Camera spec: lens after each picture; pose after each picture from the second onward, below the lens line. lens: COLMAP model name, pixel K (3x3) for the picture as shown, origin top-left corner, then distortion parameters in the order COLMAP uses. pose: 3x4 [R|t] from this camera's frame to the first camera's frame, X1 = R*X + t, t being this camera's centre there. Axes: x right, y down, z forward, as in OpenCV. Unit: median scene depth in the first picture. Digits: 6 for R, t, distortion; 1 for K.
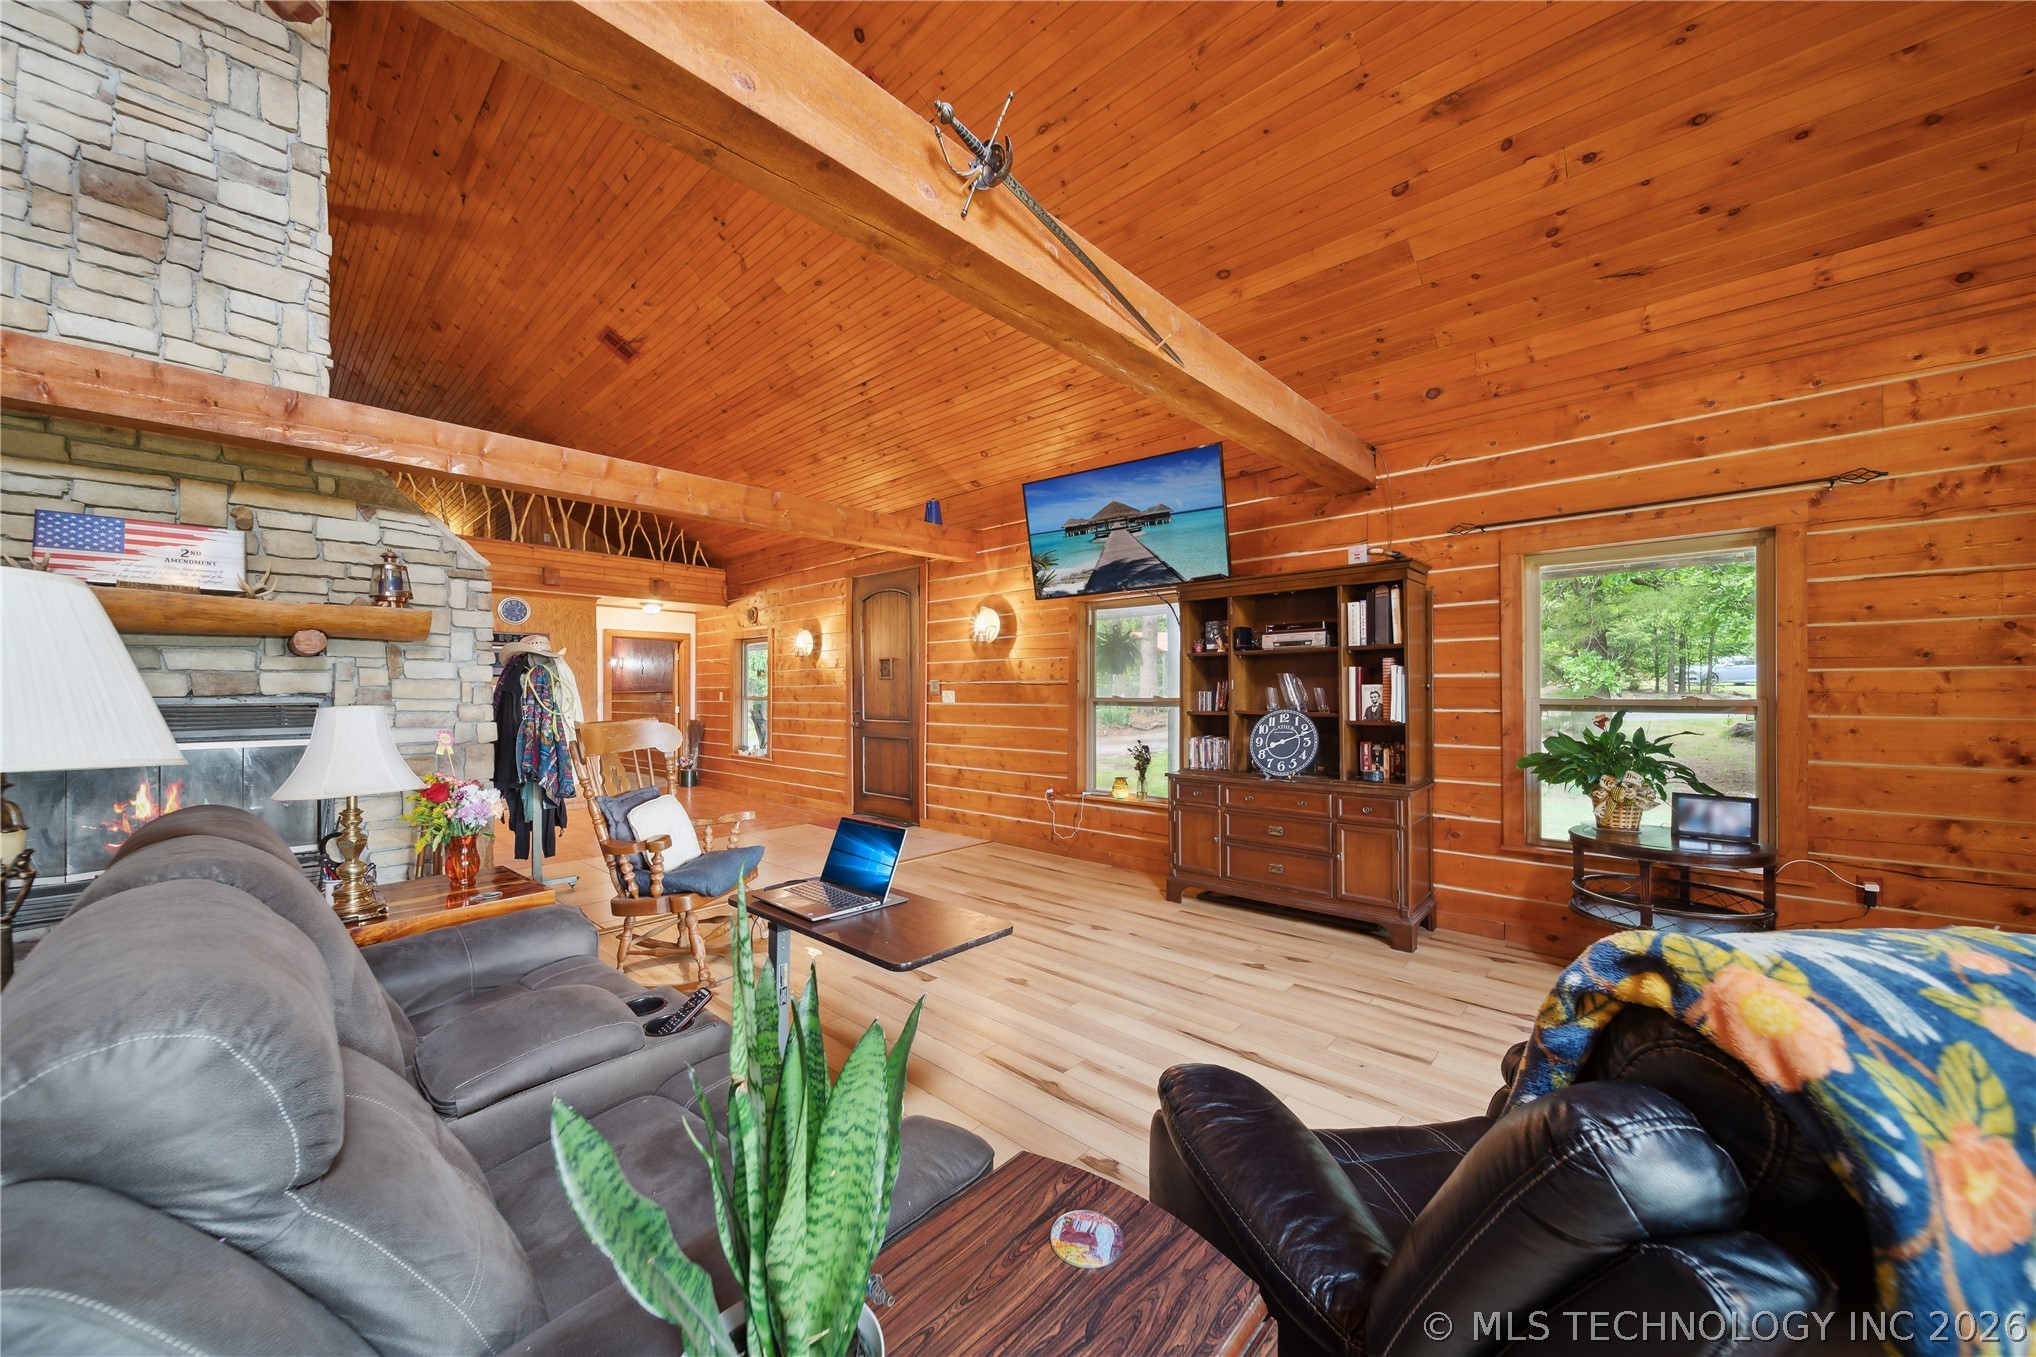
lens RADIAL K [[725.2, 0, 1021.2], [0, 725.2, 694.9], [0, 0, 1]] dist [-0.002081, -0.001176]
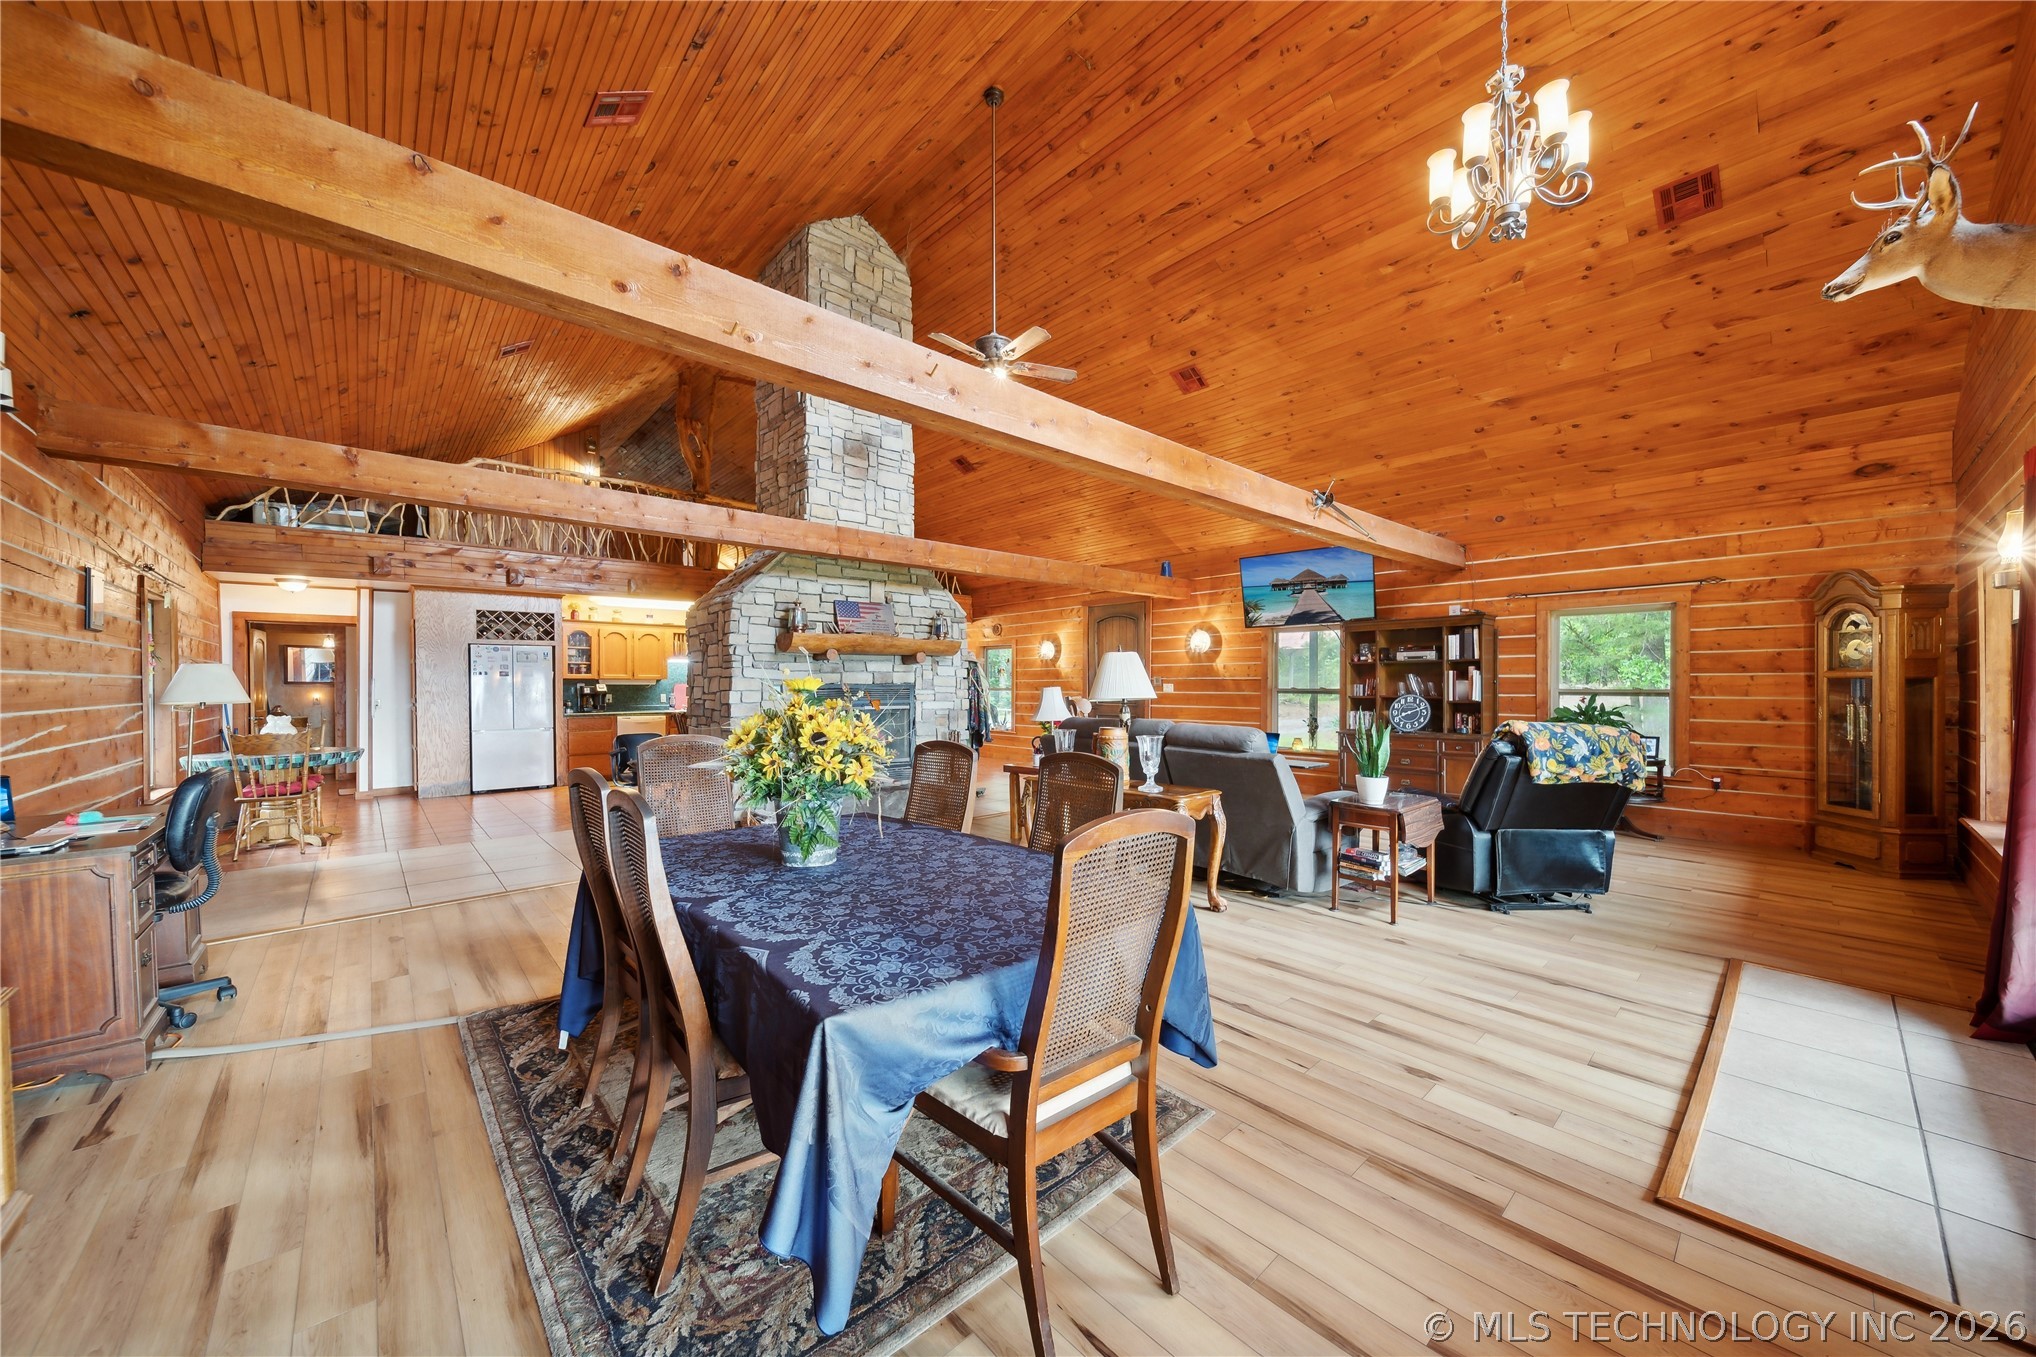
lens RADIAL K [[725.2, 0, 1020.1], [0, 725.2, 694.9], [0, 0, 1]] dist [-0.002081, -0.001176]
pose [[0.995283, 0.005457, -0.096861, -0.449009], [-0.004752, 0.999961, 0.007509, 0.013081], [0.096899, -0.007013, 0.995270, -0.928212]]
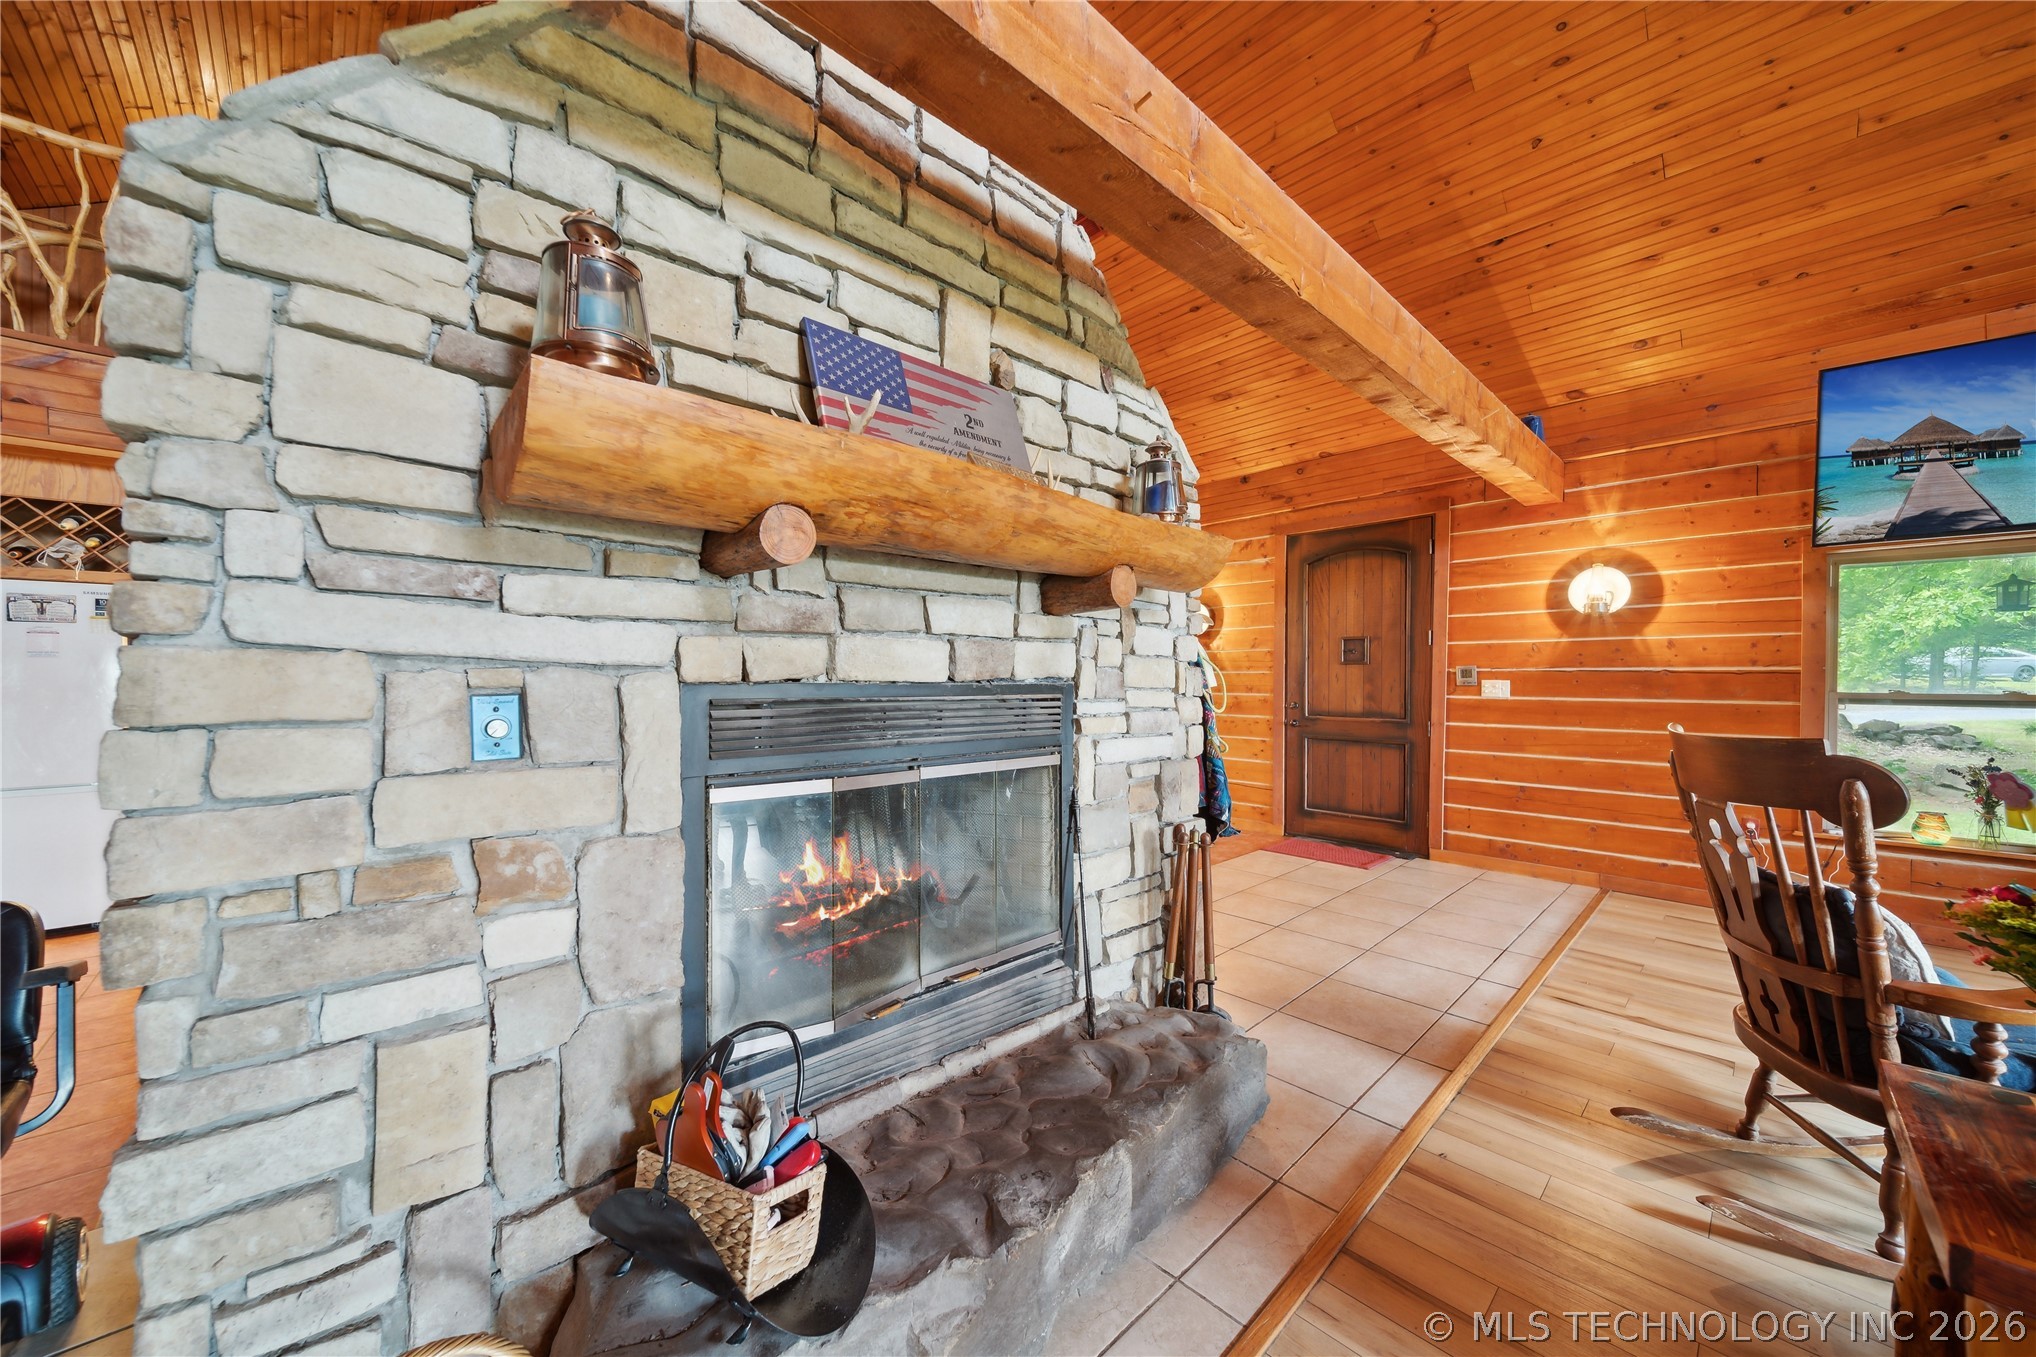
lens RADIAL K [[725.2, 0, 1016.8], [0, 725.2, 692.1], [0, 0, 1]] dist [-0.002081, -0.001176]
pose [[0.997106, 0.009179, -0.075465, -0.916549], [-0.008209, 0.999880, 0.013150, 0.001027], [0.075577, -0.012493, 0.997062, 0.382995]]
